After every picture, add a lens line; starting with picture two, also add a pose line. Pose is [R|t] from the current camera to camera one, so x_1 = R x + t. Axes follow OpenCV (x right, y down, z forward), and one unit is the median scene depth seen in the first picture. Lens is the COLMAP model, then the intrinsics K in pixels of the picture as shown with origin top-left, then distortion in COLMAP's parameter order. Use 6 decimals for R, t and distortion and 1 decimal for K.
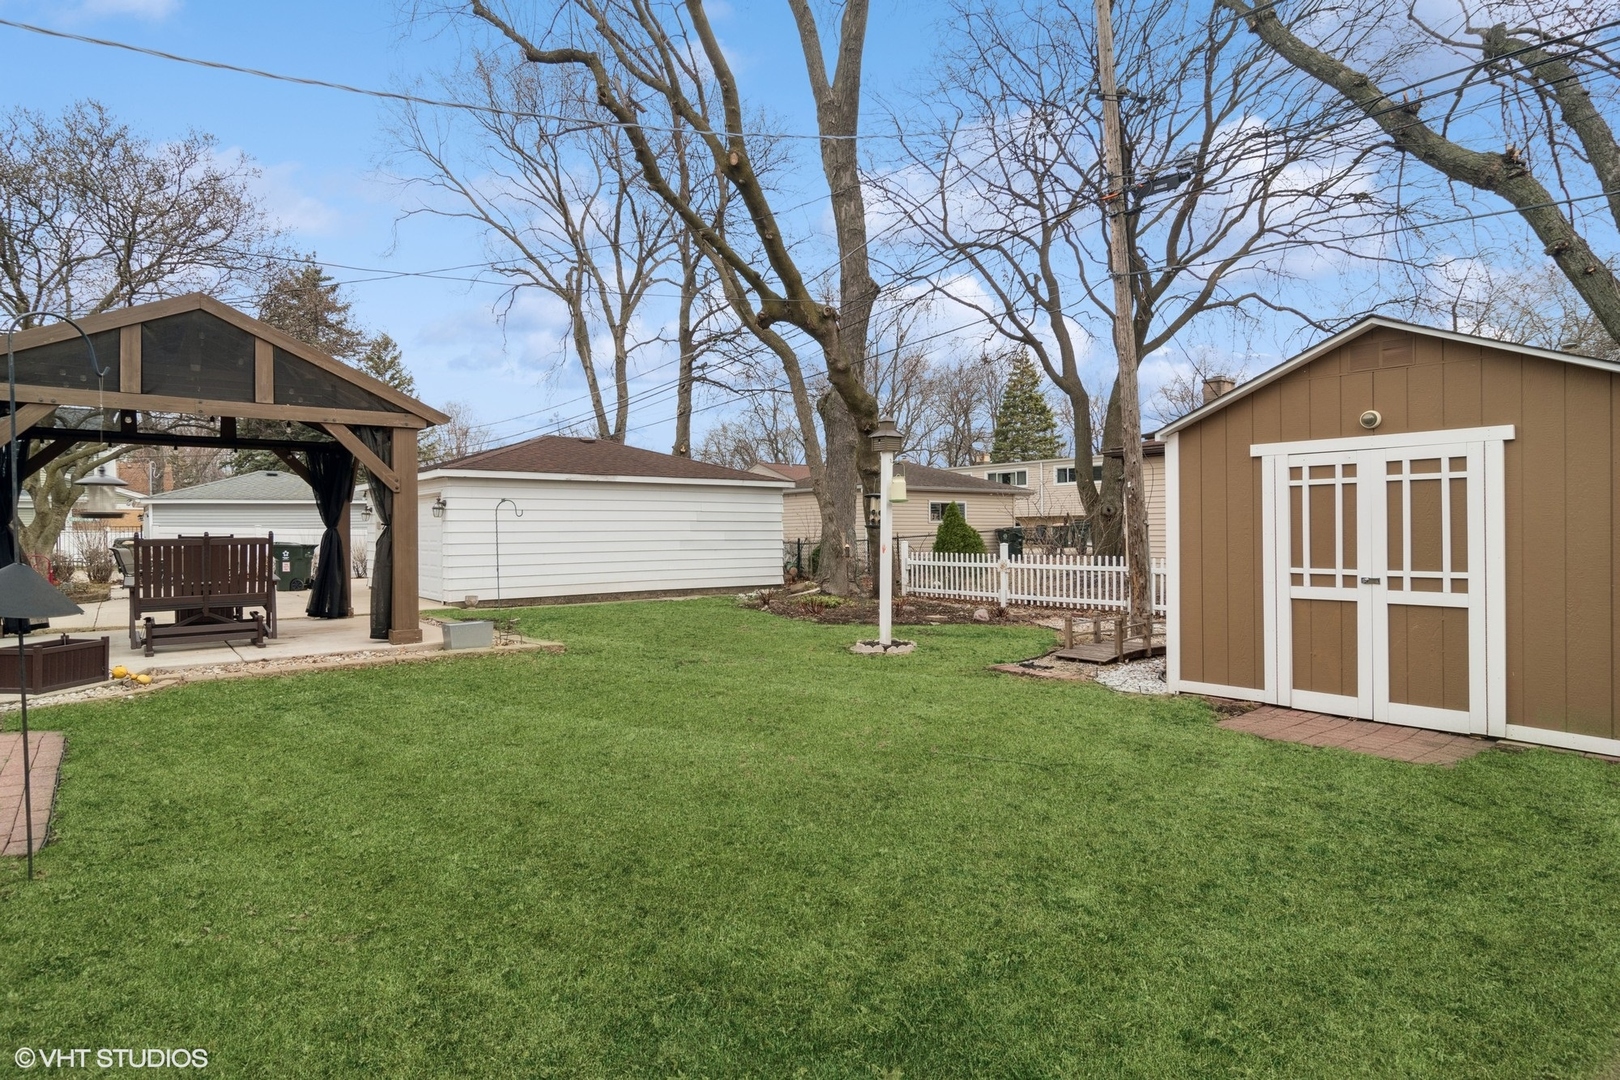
lens RADIAL K [[867.4, 0, 804.4], [0, 867.4, 527.8], [0, 0, 1]] dist [-0.000023, 0.000933]
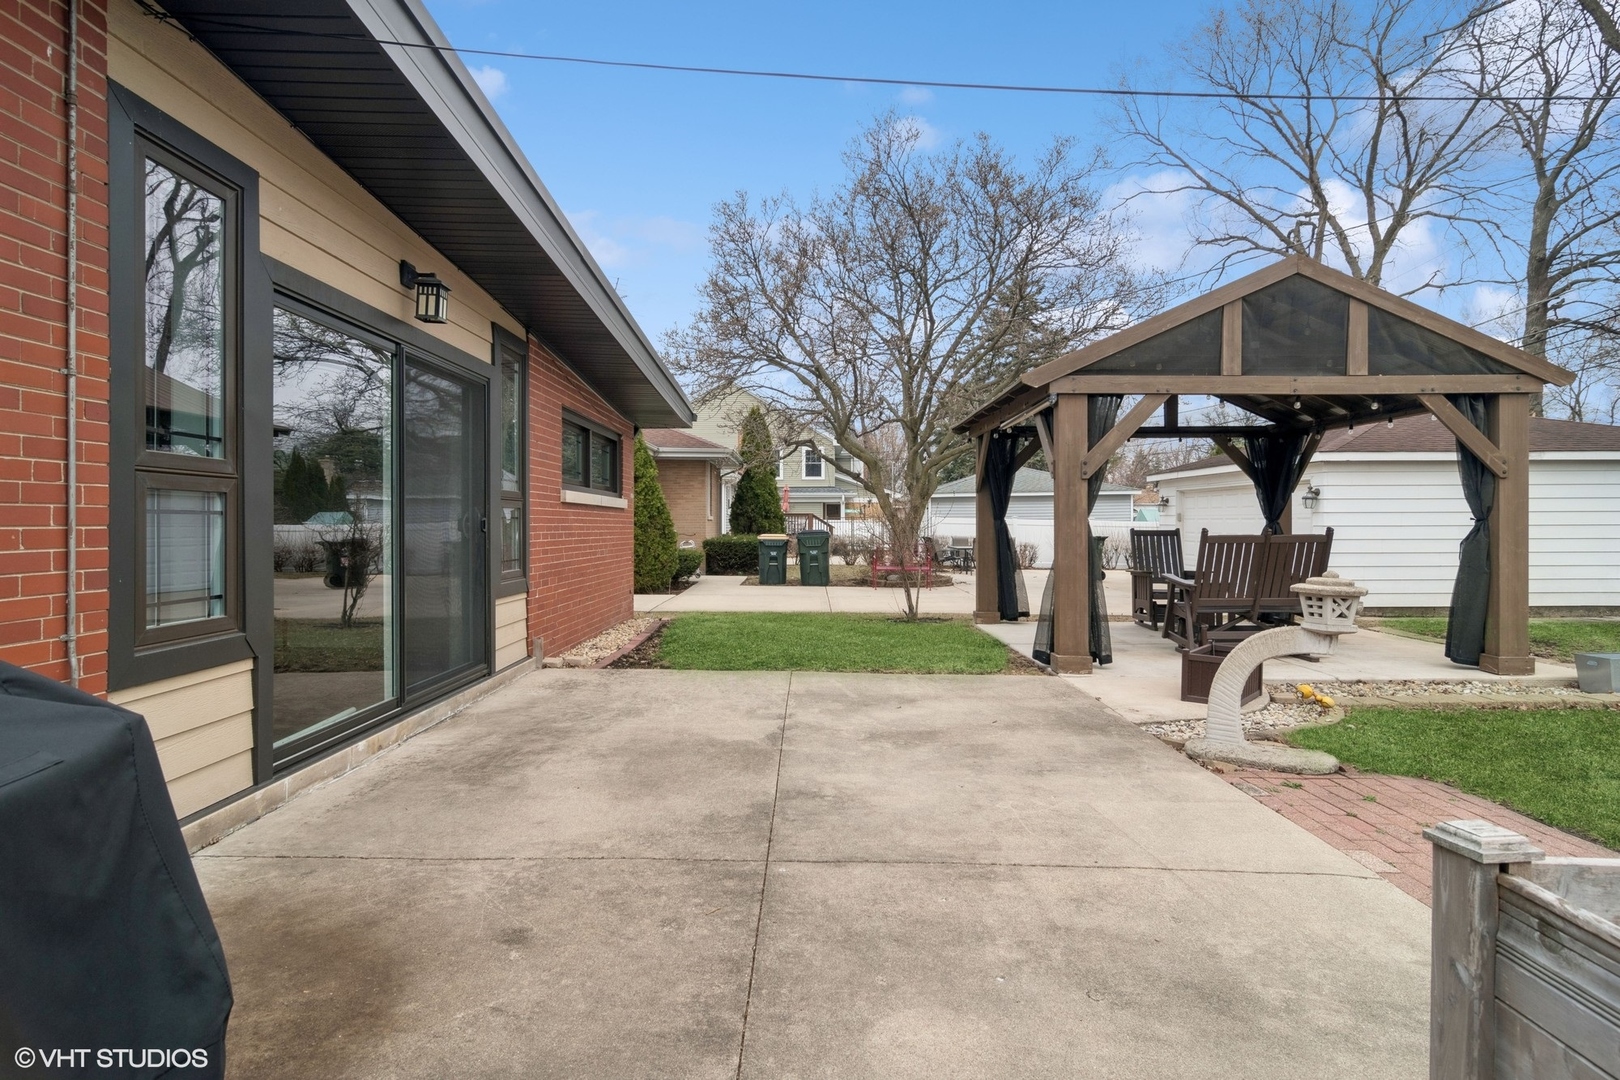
lens RADIAL K [[877.6, 0, 804.8], [0, 877.6, 522.8], [0, 0, 1]] dist [-0.000275, 0.002064]
pose [[0.770687, 0.005498, -0.637191, -0.251015], [-0.002489, 0.999981, 0.005618, -0.001429], [0.637210, -0.002744, 0.770686, -0.003597]]
